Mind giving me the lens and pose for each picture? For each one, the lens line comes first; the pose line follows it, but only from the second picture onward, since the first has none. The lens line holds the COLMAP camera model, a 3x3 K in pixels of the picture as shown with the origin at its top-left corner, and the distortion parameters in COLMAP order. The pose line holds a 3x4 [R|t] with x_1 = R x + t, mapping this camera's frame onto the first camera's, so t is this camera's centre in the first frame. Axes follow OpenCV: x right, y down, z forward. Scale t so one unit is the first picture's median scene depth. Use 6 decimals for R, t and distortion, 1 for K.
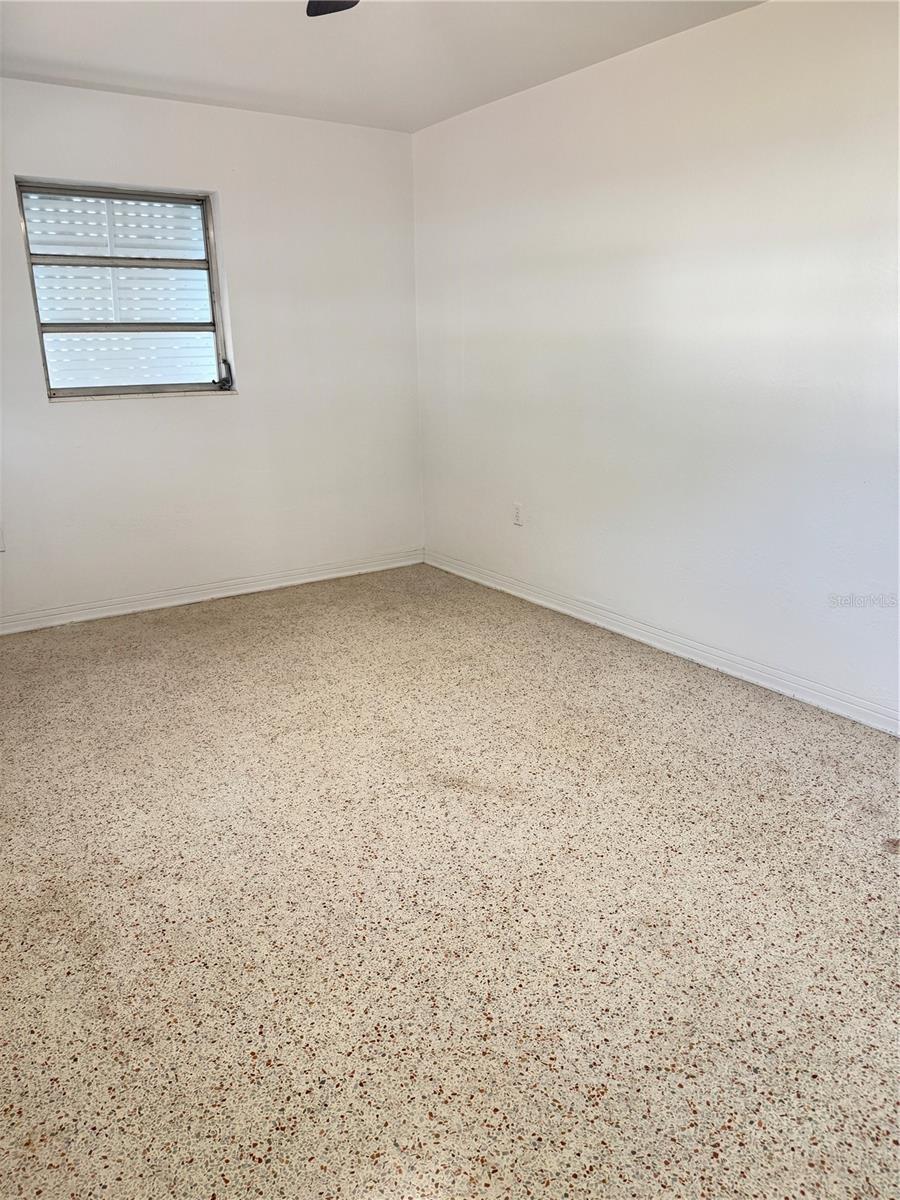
lens RADIAL K [[841.5, 0, 447.3], [0, 841.5, 604.9], [0, 0, 1]] dist [0.094563, -0.130575]
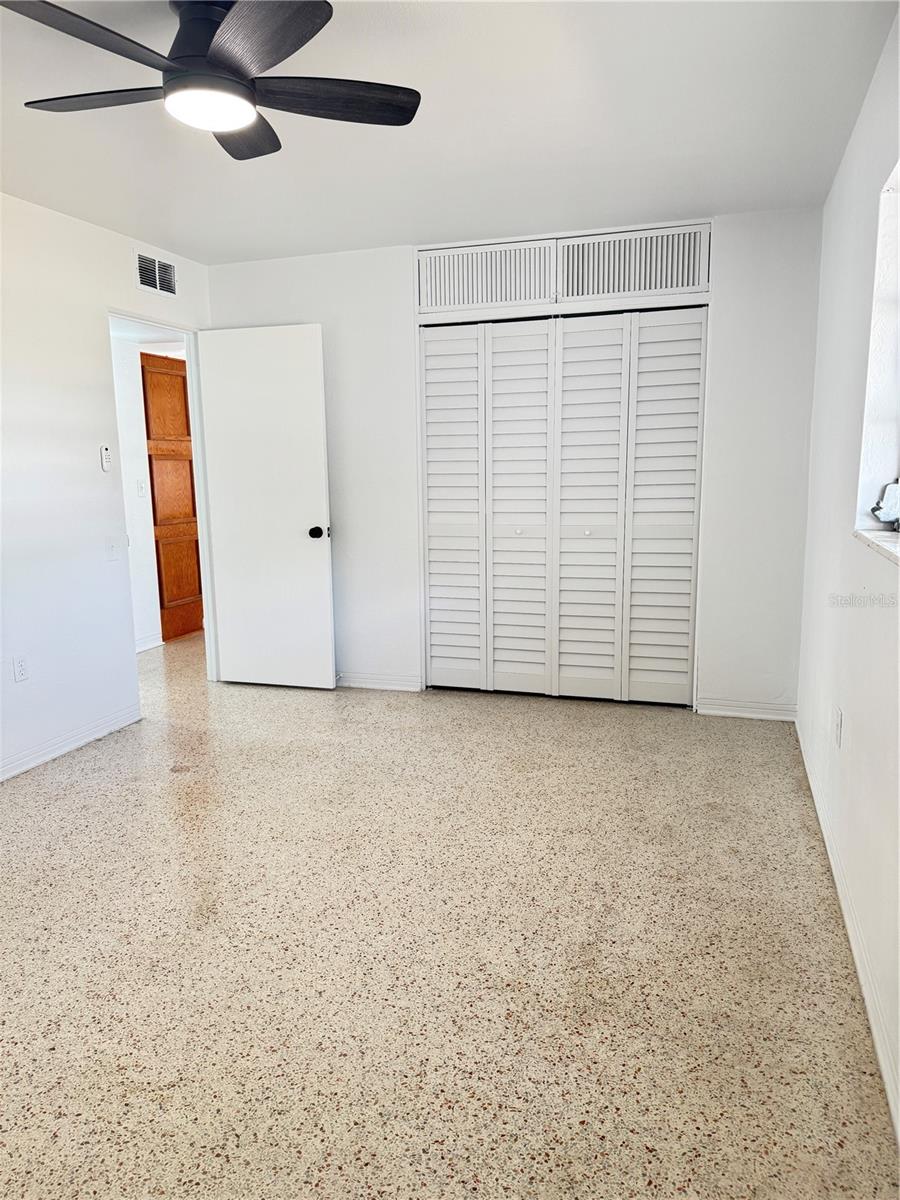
lens RADIAL K [[841.5, 0, 447.3], [0, 841.5, 604.9], [0, 0, 1]] dist [0.094563, -0.130575]
pose [[-0.607471, -0.109849, 0.786710, -0.876615], [0.266028, 0.905065, 0.331792, -0.344786], [-0.748471, 0.410841, -0.520578, 1.175490]]
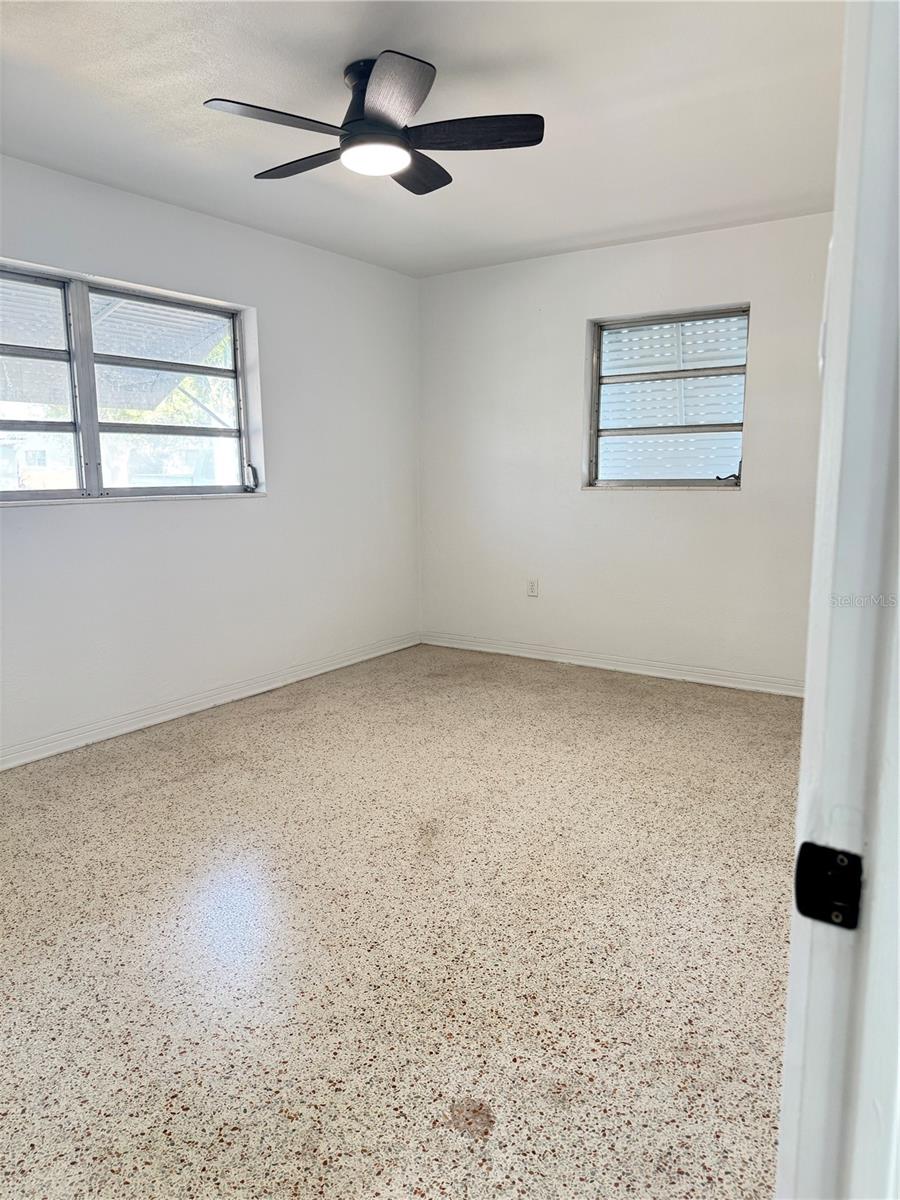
lens RADIAL K [[841.5, 0, 447.3], [0, 841.5, 604.9], [0, 0, 1]] dist [0.094563, -0.130575]
pose [[0.370043, 0.165268, -0.914196, 0.966834], [-0.279341, 0.958305, 0.060172, -0.135651], [0.886023, 0.233107, 0.400780, 0.536119]]
